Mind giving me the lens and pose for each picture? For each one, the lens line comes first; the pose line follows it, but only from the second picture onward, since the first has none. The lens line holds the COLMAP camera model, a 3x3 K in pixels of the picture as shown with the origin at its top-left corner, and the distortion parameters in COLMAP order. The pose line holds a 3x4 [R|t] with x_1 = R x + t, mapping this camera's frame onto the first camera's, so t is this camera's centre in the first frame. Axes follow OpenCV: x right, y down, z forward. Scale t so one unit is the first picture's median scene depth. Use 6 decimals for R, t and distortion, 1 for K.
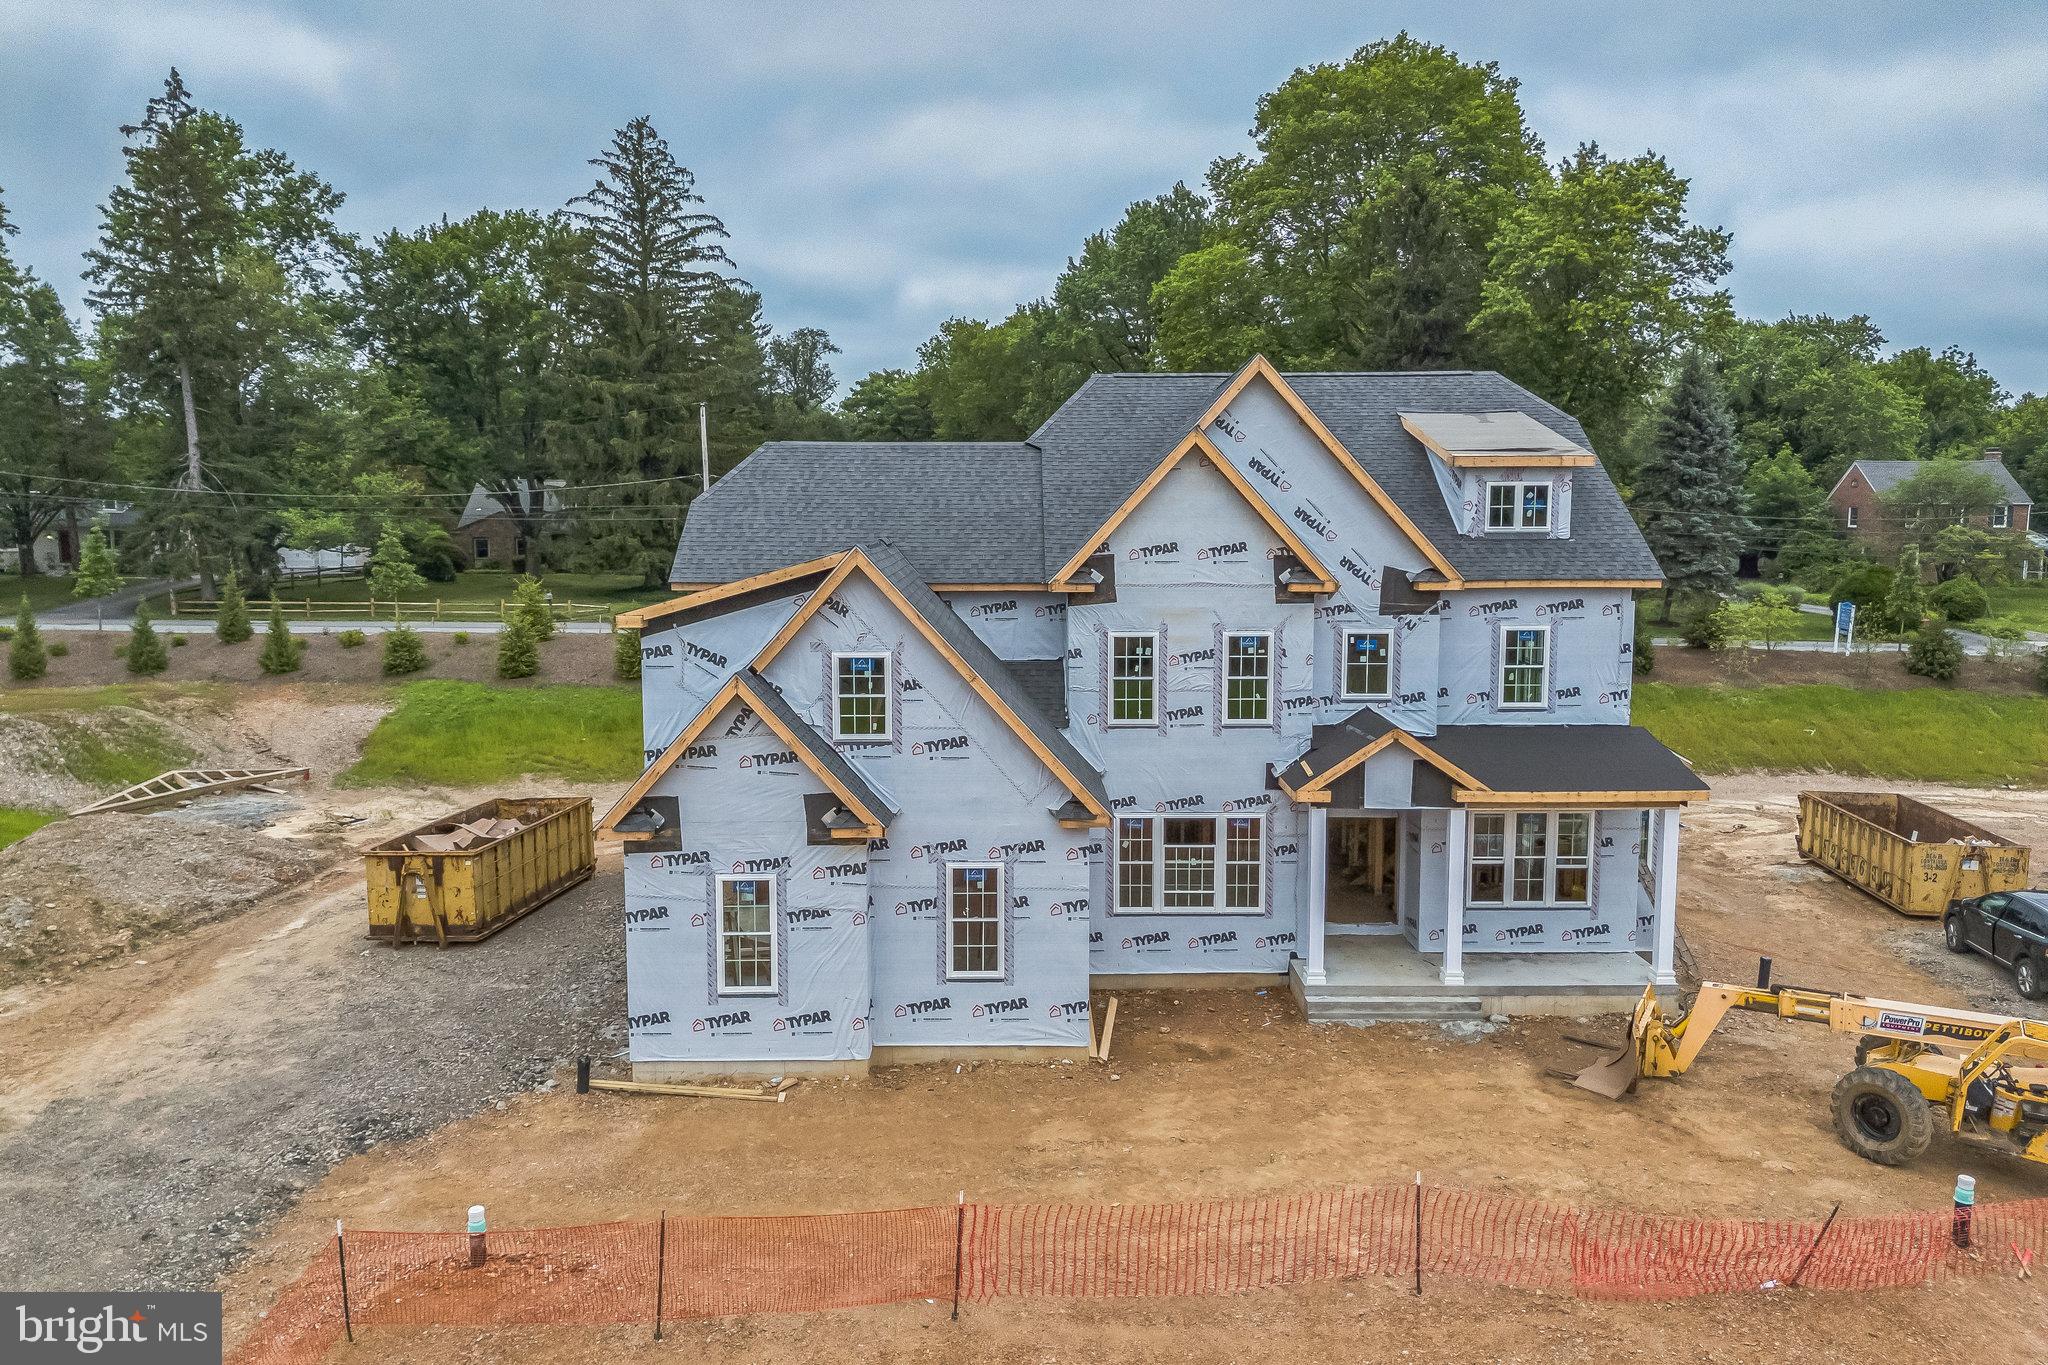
lens RADIAL K [[1494.2, 0, 1028.8], [0, 1494.2, 674.1], [0, 0, 1]] dist [0.063006, -0.060405]
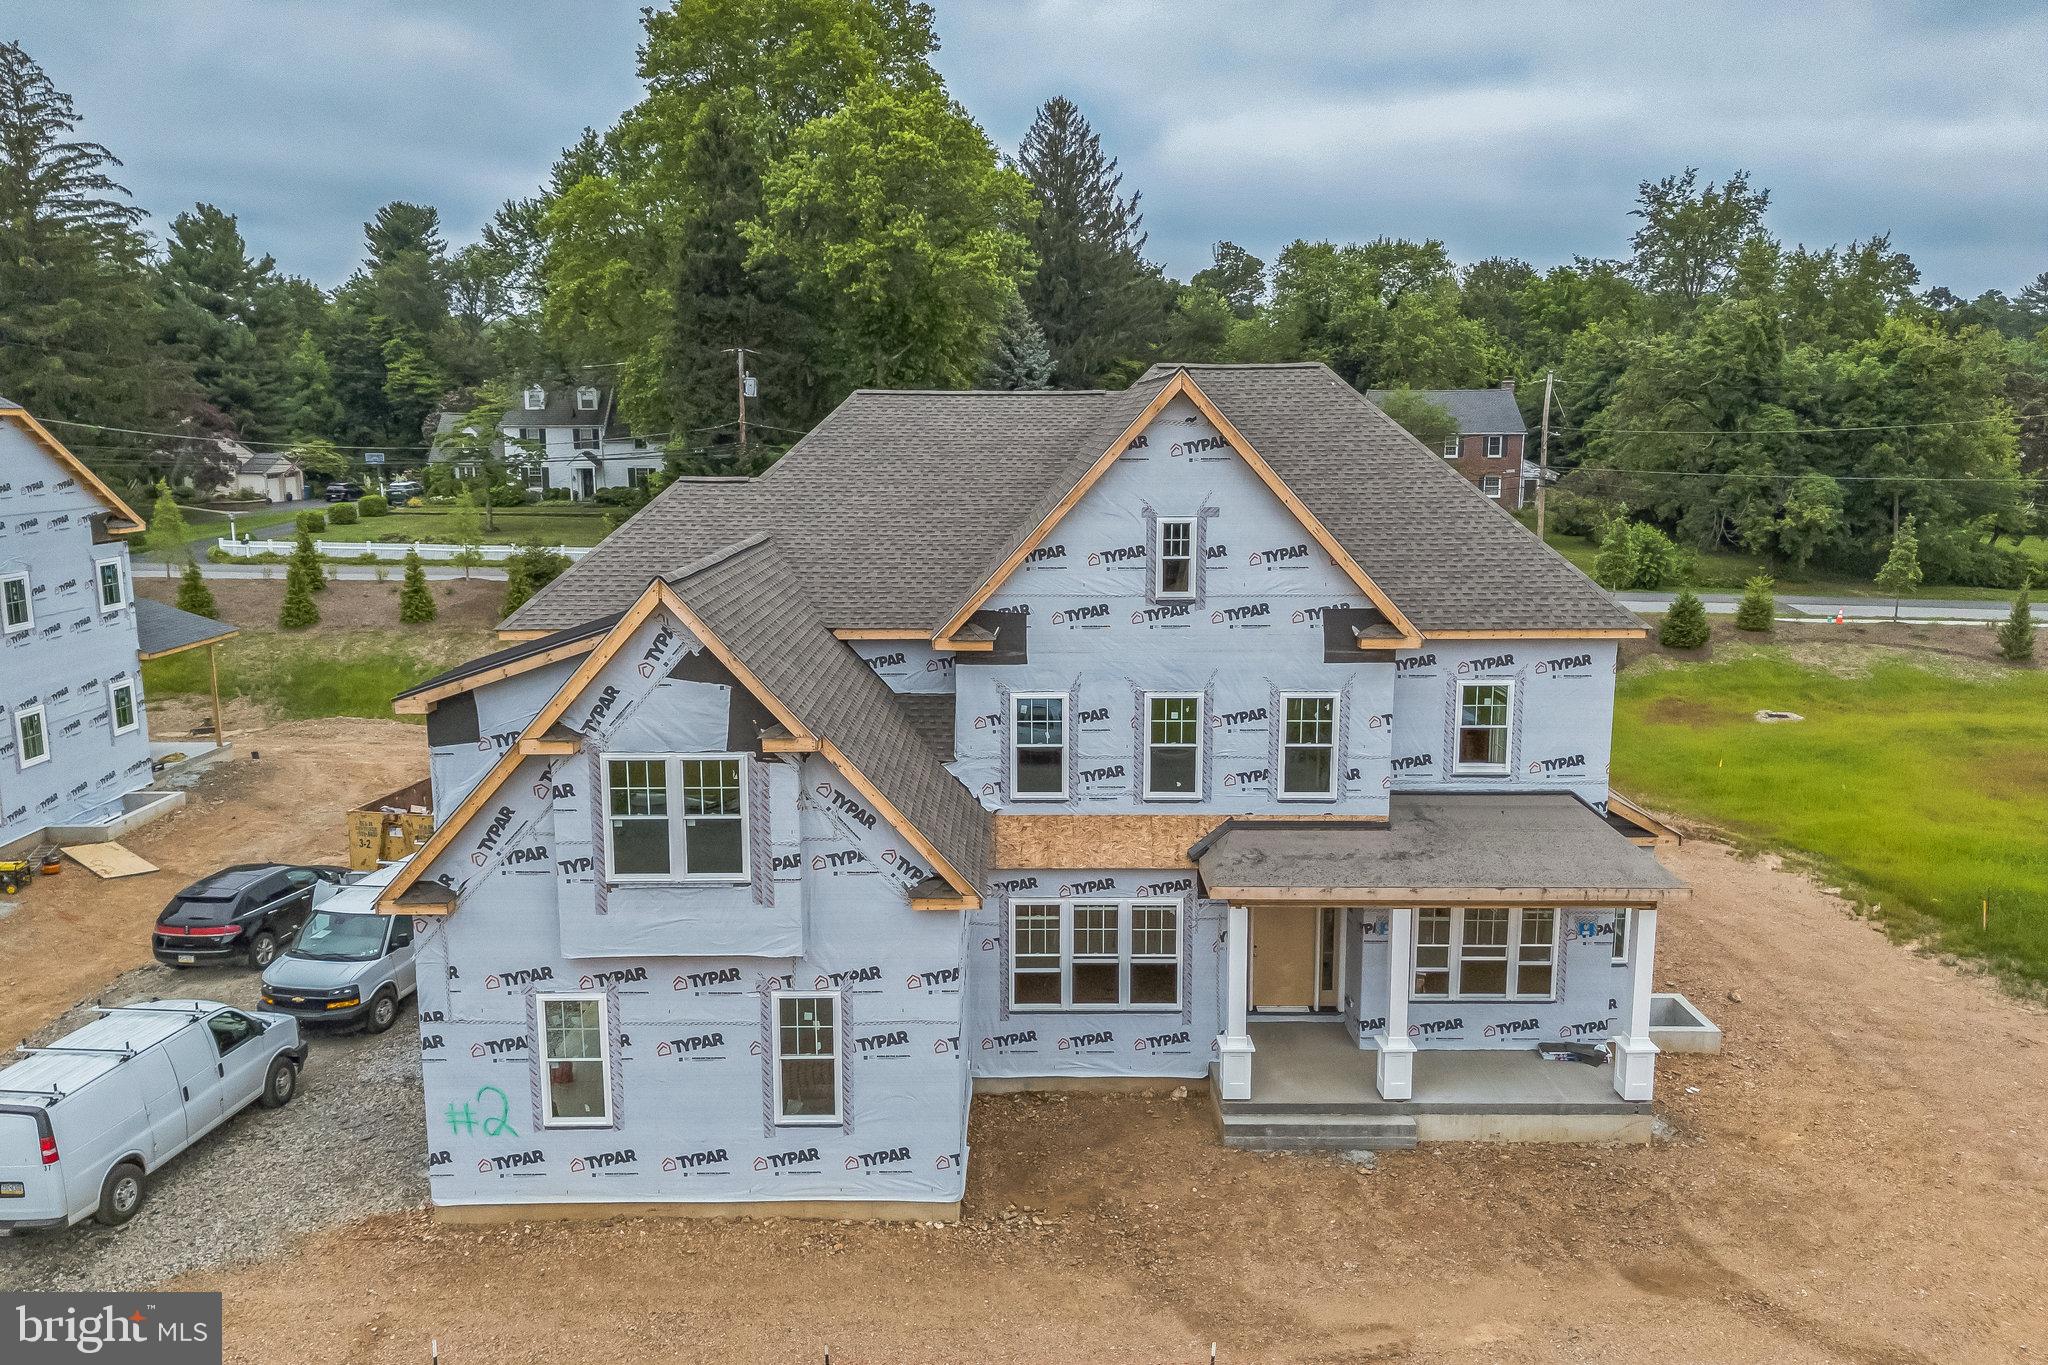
lens RADIAL K [[1494.2, 0, 1028.8], [0, 1494.2, 674.1], [0, 0, 1]] dist [0.063006, -0.060405]
pose [[0.999998, 0.001754, -0.001253, 1.165459], [-0.001670, 0.997928, 0.064311, -0.056745], [0.001364, -0.064309, 0.997929, -0.042246]]
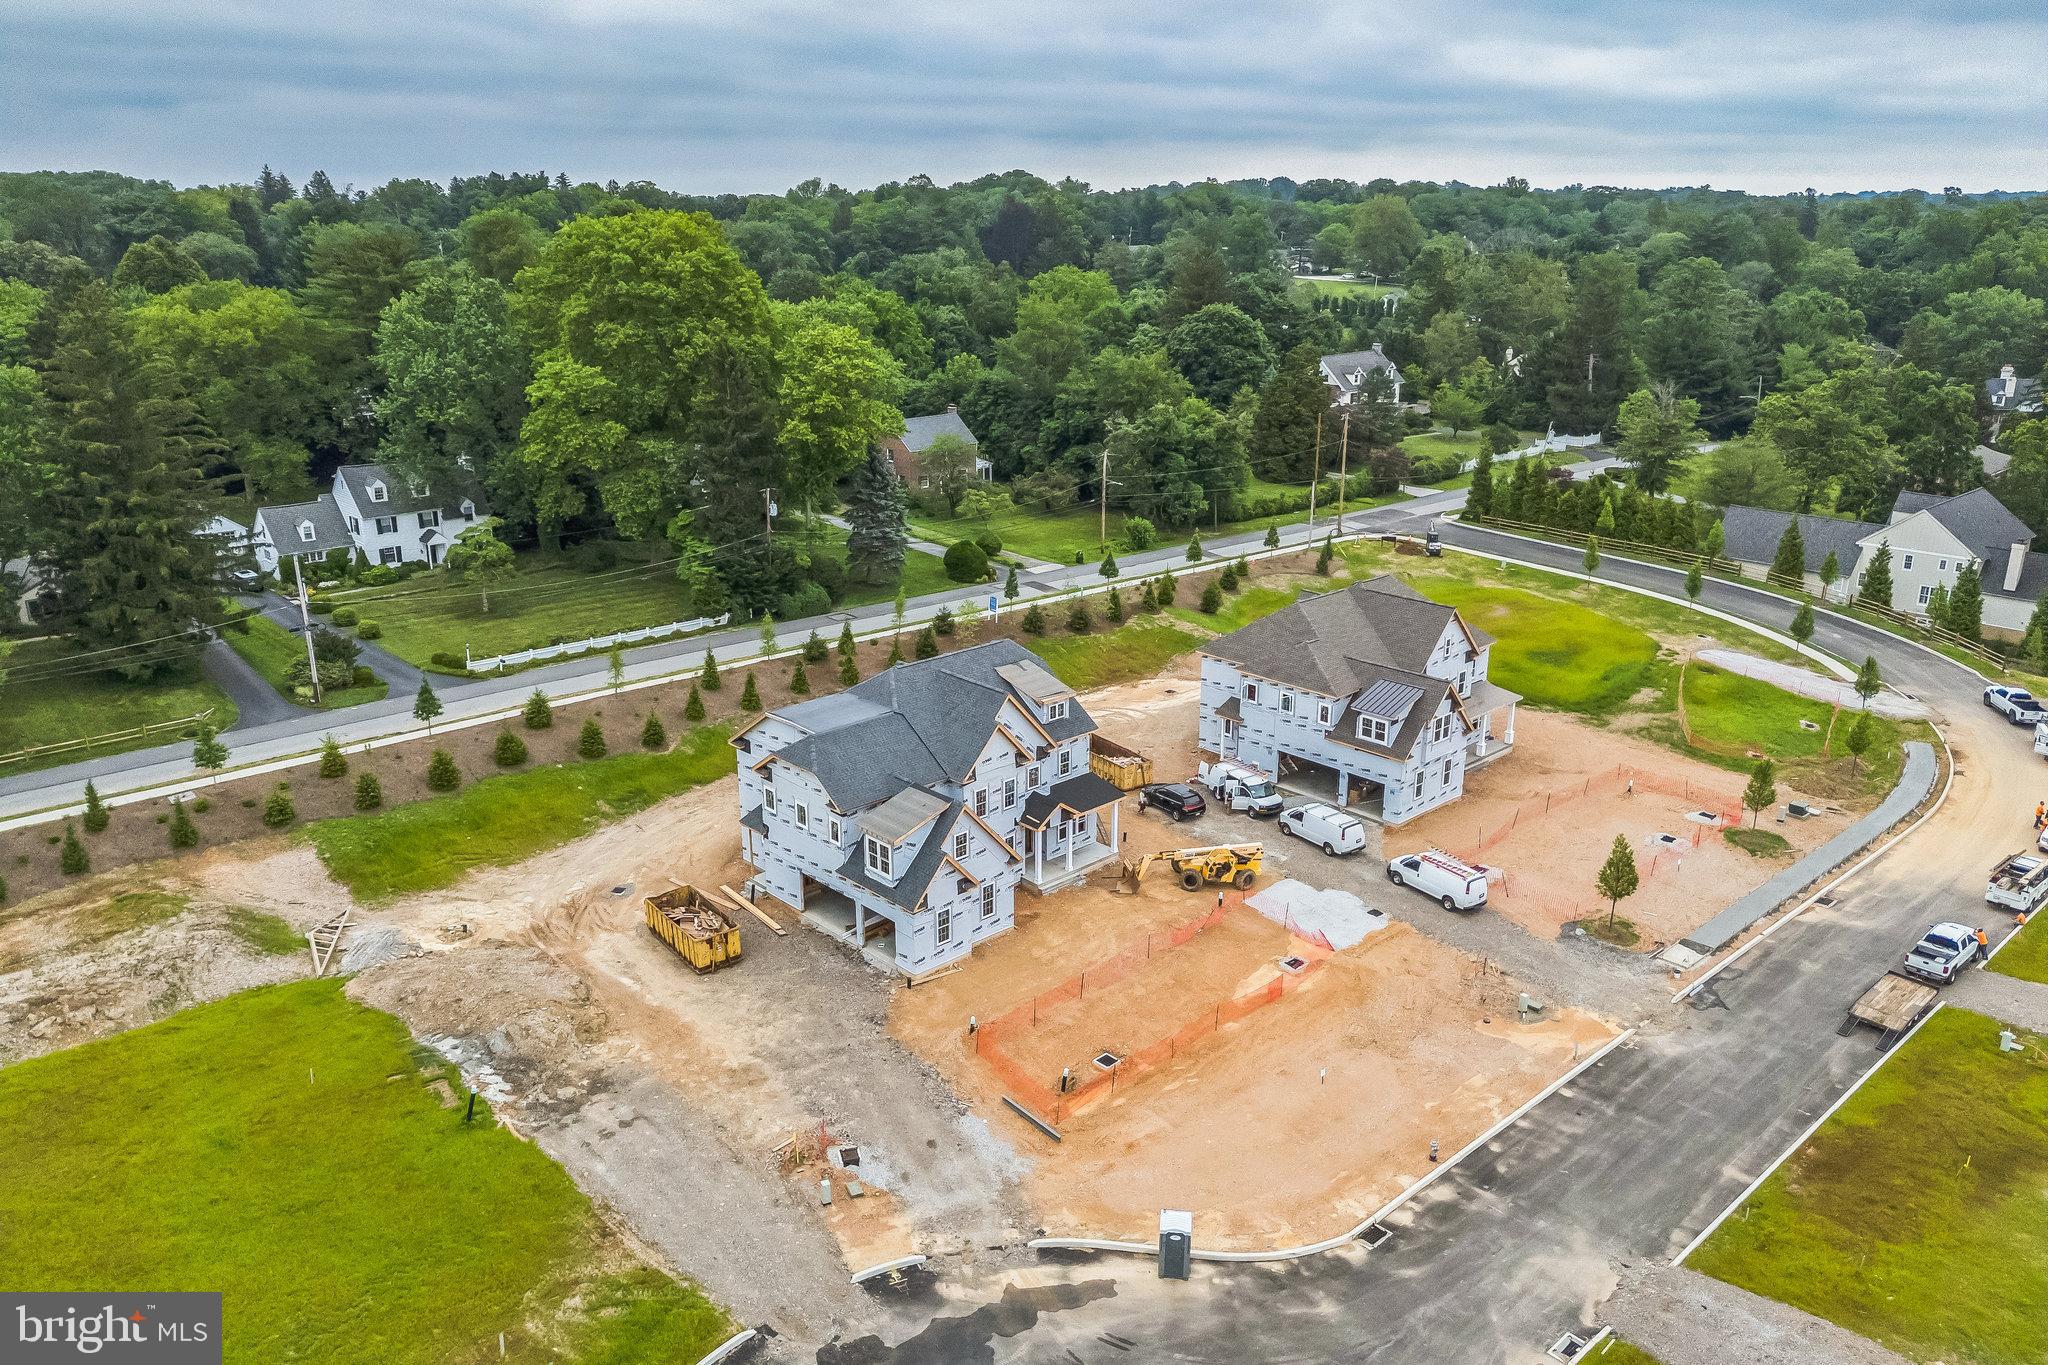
lens RADIAL K [[1463.8, 0, 1027.1], [0, 1463.8, 675.7], [0, 0, 1]] dist [0.133934, -0.165678]
pose [[0.740413, -0.201271, 0.641310, -1.473813], [0.072137, 0.972398, 0.221897, -0.776279], [-0.668270, -0.118033, 0.734495, -1.031233]]
